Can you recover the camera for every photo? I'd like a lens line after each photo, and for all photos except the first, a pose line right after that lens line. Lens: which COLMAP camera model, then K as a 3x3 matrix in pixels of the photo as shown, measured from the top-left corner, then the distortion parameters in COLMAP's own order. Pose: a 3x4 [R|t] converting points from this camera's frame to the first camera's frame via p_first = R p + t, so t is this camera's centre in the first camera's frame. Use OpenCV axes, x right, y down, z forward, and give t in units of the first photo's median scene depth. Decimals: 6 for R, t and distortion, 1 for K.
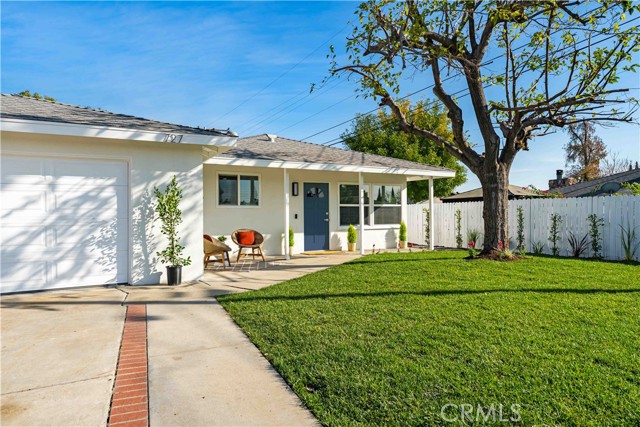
lens RADIAL K [[422.2, 0, 312.8], [0, 422.2, 197.4], [0, 0, 1]] dist [-0.010149, -0.002409]
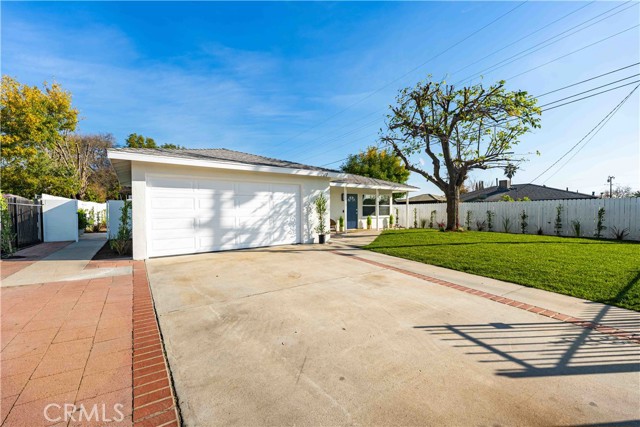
lens RADIAL K [[262.2, 0, 316.9], [0, 262.2, 205.0], [0, 0, 1]] dist [0.000150, -0.000098]
pose [[0.994739, 0.001454, 0.102432, -0.306929], [-0.003478, 0.999802, 0.019587, -0.007829], [-0.102384, -0.019840, 0.994547, -0.190585]]
